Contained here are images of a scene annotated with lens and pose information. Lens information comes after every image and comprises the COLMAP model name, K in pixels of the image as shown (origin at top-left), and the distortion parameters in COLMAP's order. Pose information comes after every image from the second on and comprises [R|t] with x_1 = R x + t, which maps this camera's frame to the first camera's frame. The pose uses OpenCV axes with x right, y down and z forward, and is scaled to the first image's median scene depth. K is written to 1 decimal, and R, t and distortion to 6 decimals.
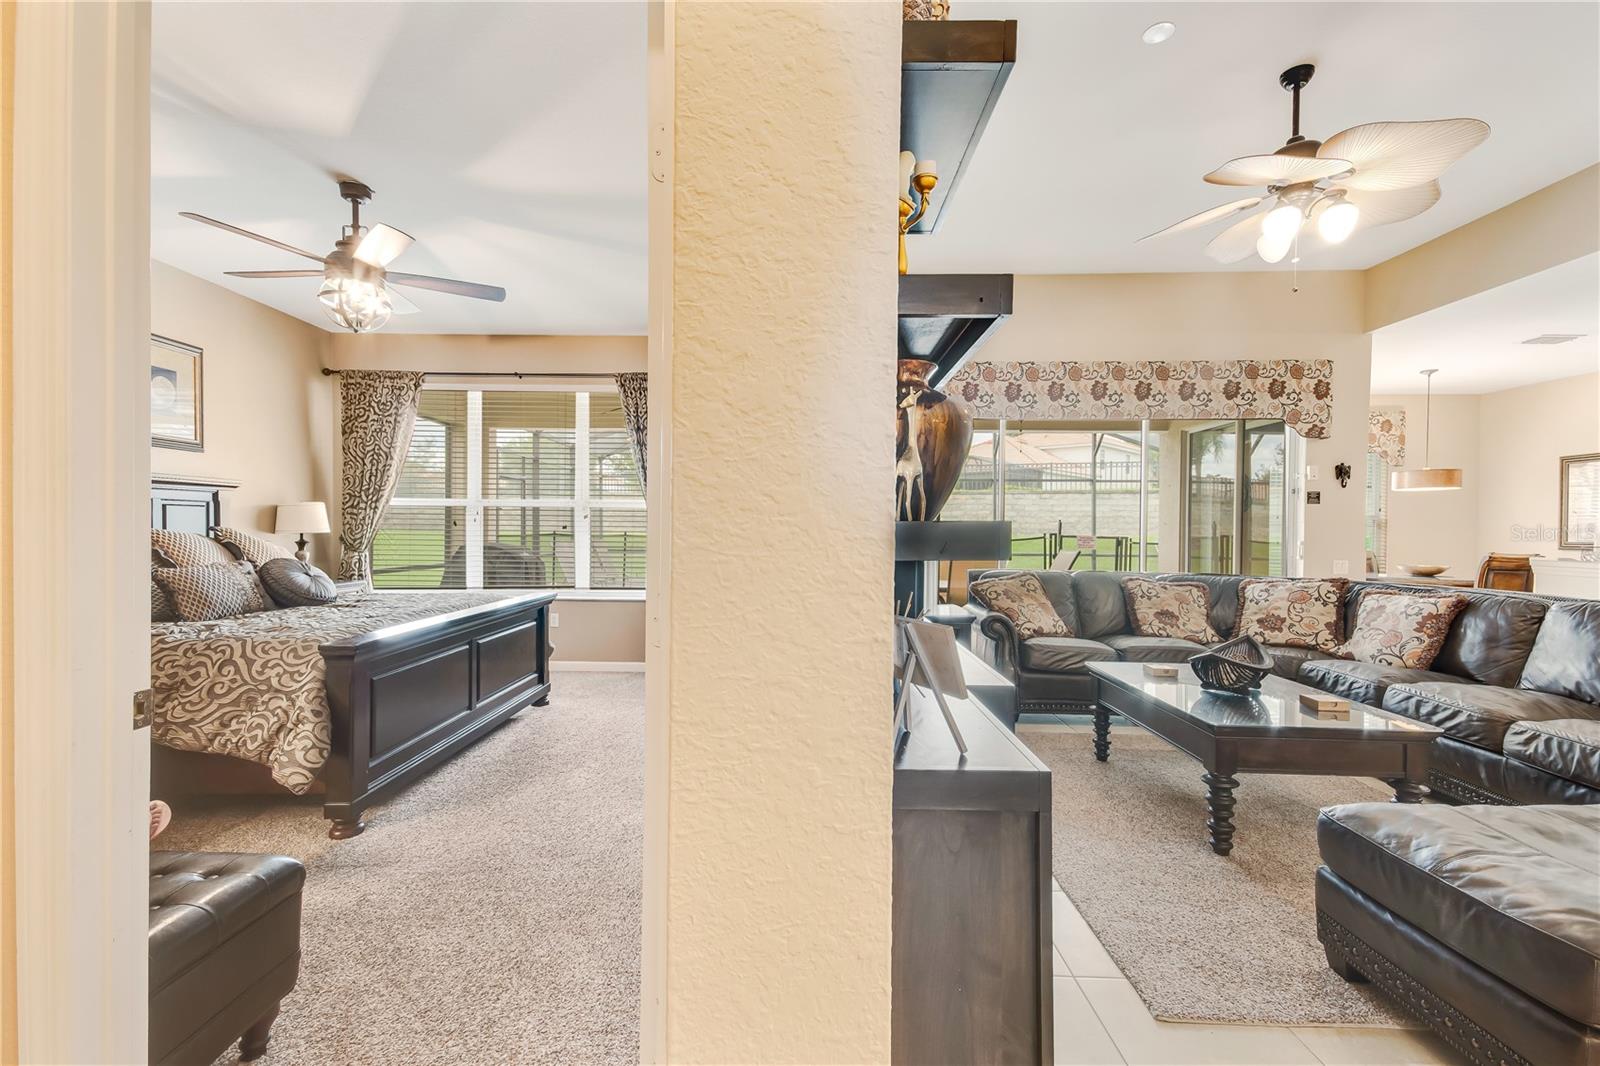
lens RADIAL K [[696.1, 0, 795.6], [0, 696.1, 539.2], [0, 0, 1]] dist [0.028247, -0.009801]
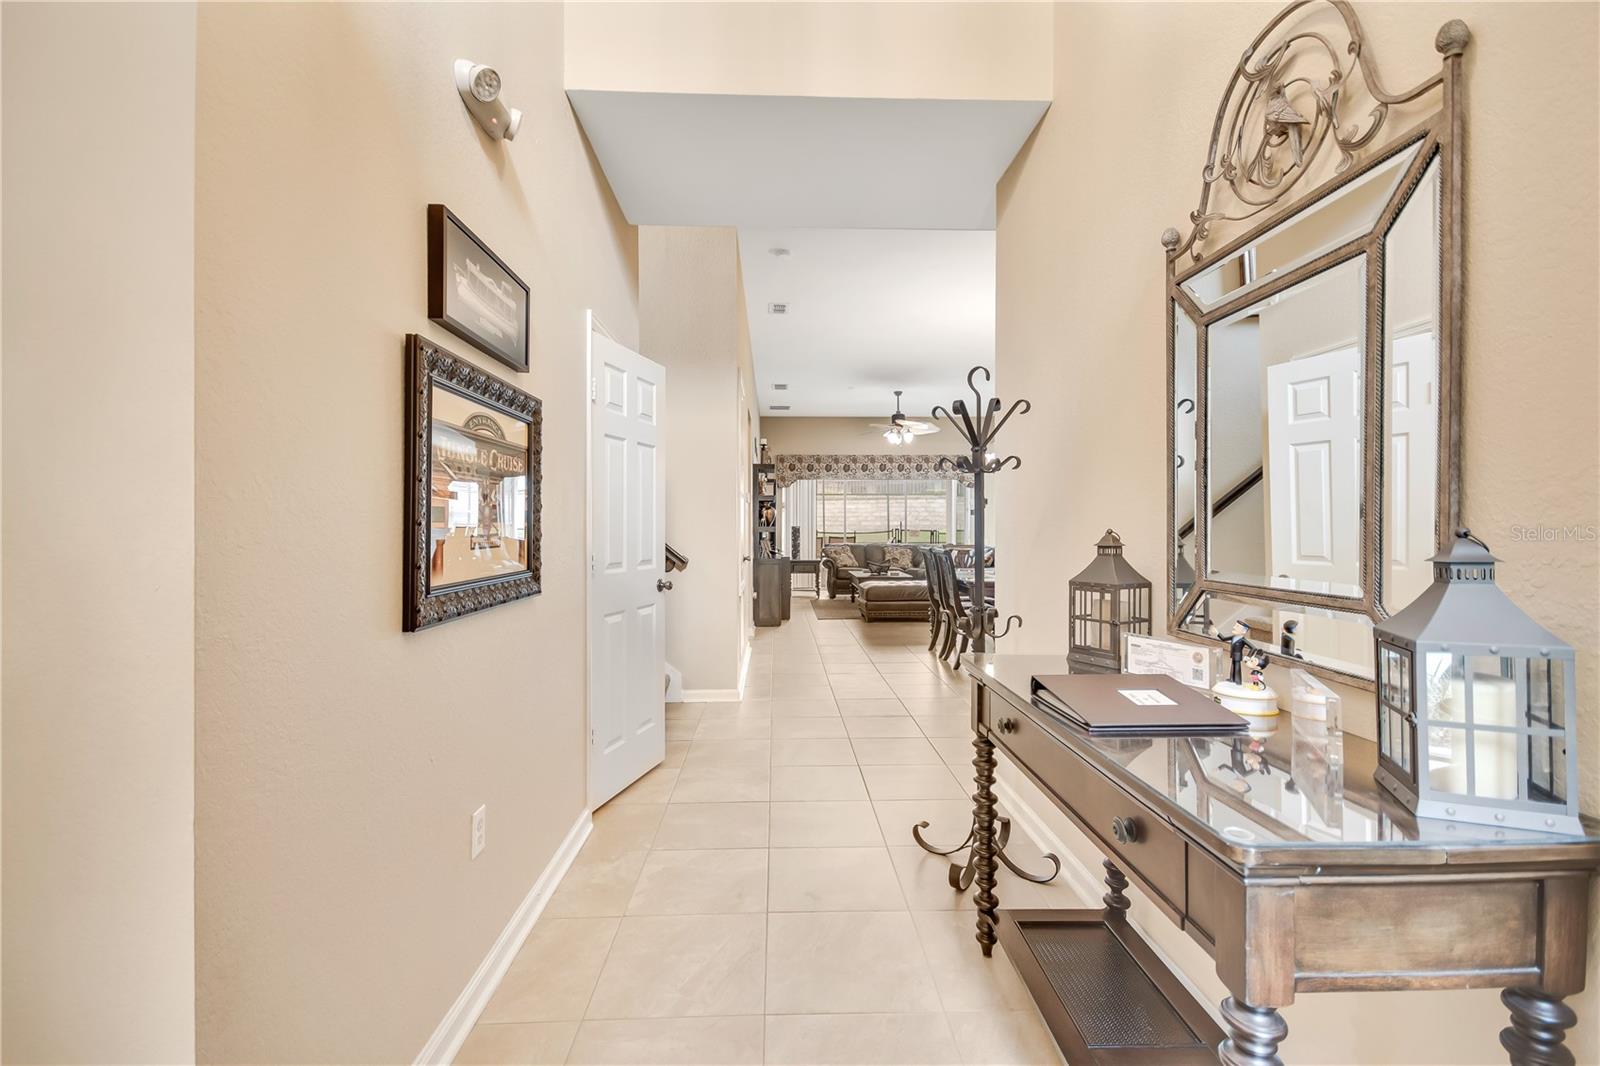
lens RADIAL K [[696.1, 0, 800.9], [0, 696.1, 529.0], [0, 0, 1]] dist [0.028247, -0.009801]
pose [[0.998604, -0.012620, 0.051284, 0.050870], [0.013117, 0.999870, -0.009371, 0.017349], [-0.051159, 0.010031, 0.998640, -1.850819]]
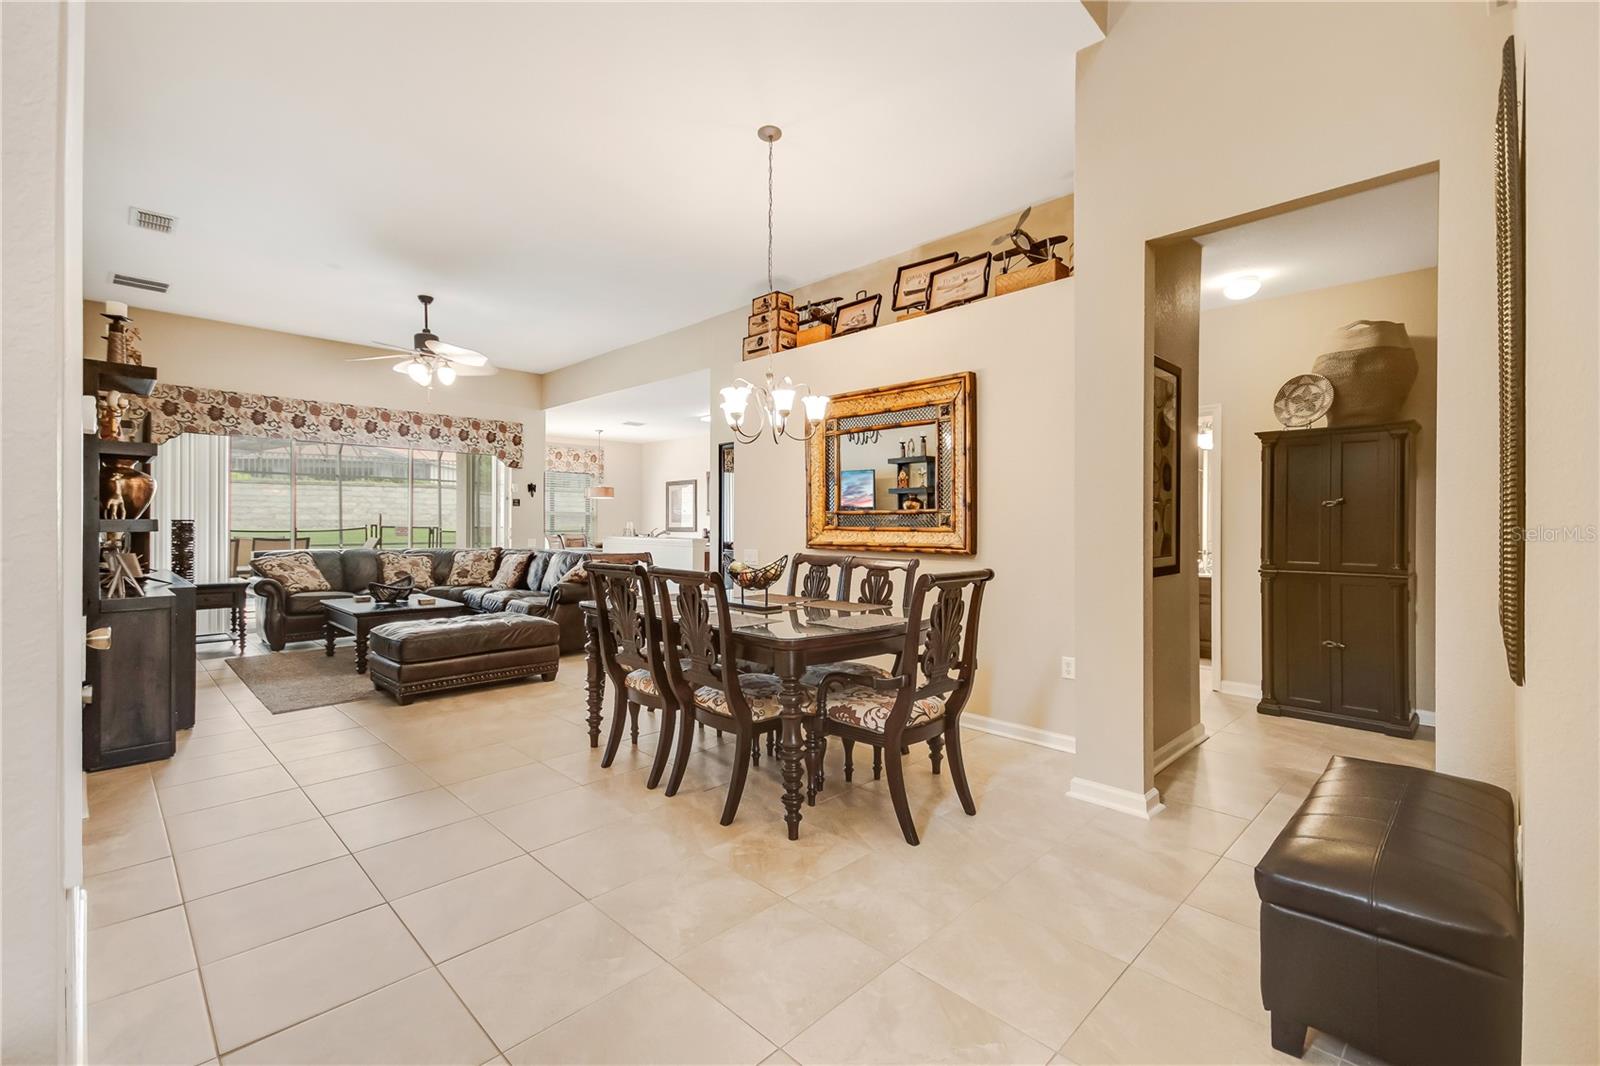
lens RADIAL K [[696.1, 0, 825.8], [0, 696.1, 529.7], [0, 0, 1]] dist [0.028247, -0.009801]
pose [[0.683600, -0.013940, 0.729723, 0.008188], [0.013133, 0.999891, 0.006798, 0.008046], [-0.729738, 0.004936, 0.683709, -0.987962]]
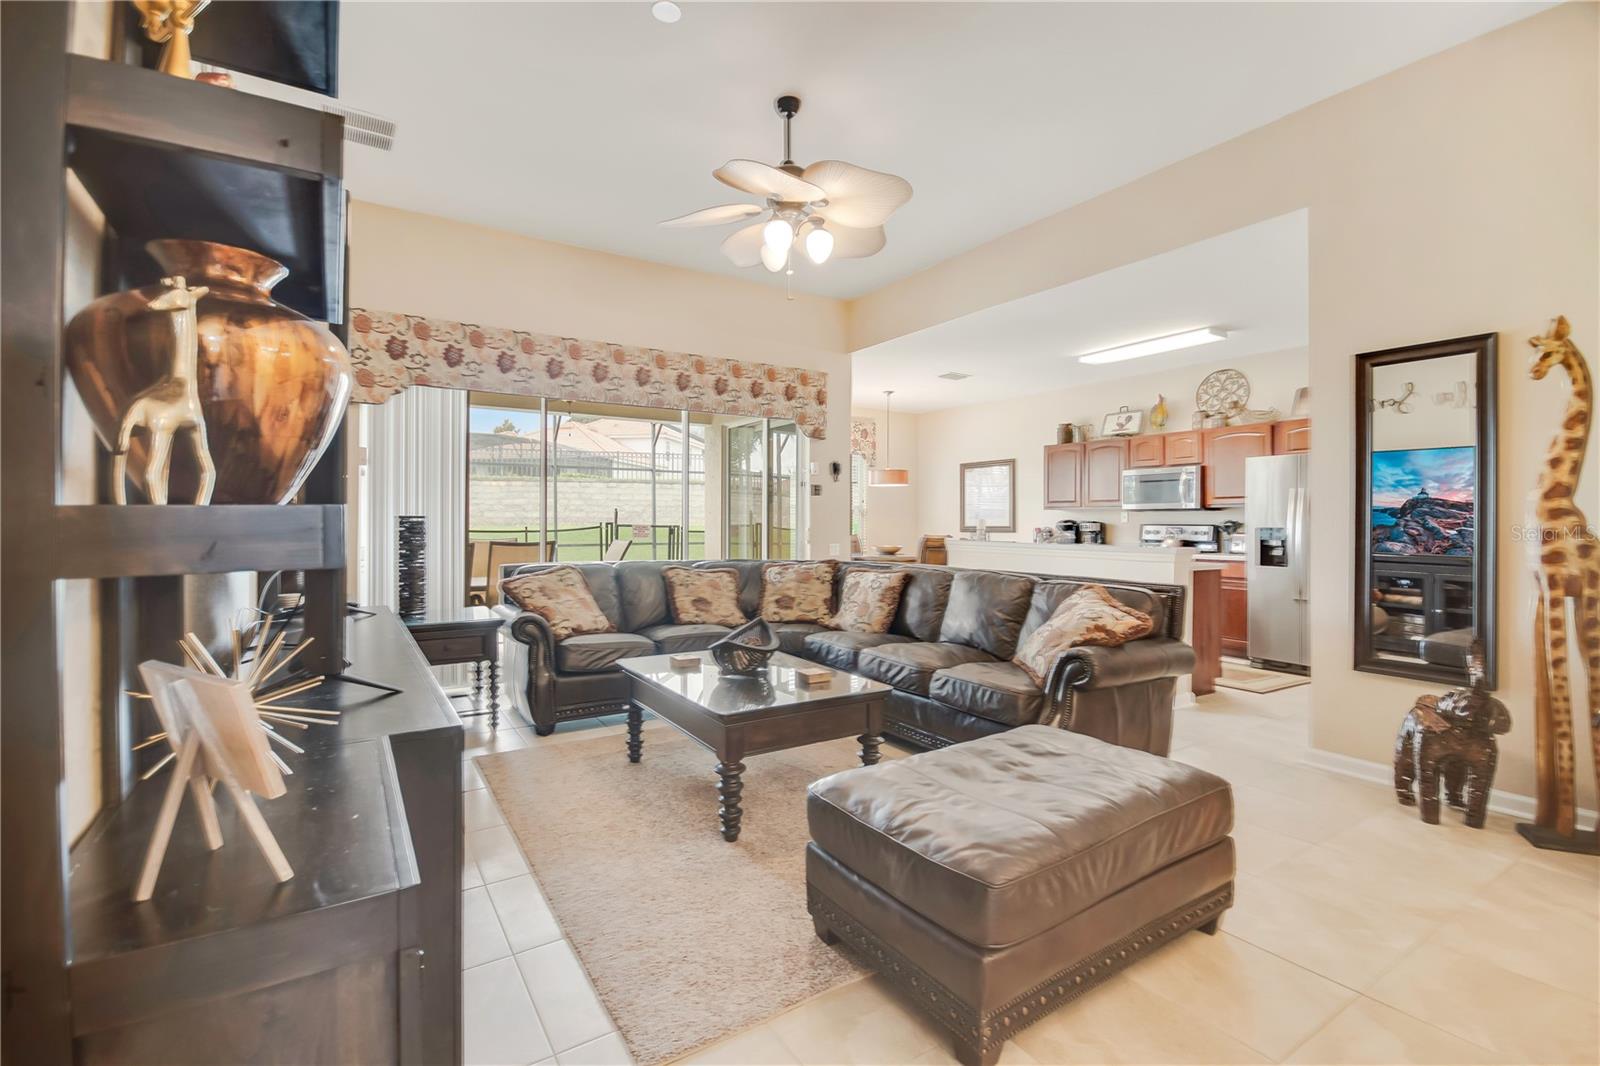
lens RADIAL K [[696.1, 0, 791.0], [0, 696.1, 522.5], [0, 0, 1]] dist [0.028247, -0.009801]
pose [[0.834109, -0.008991, 0.551527, 0.084503], [0.012744, 0.999914, -0.002972, -0.003983], [-0.551453, 0.009508, 0.834152, 0.078548]]
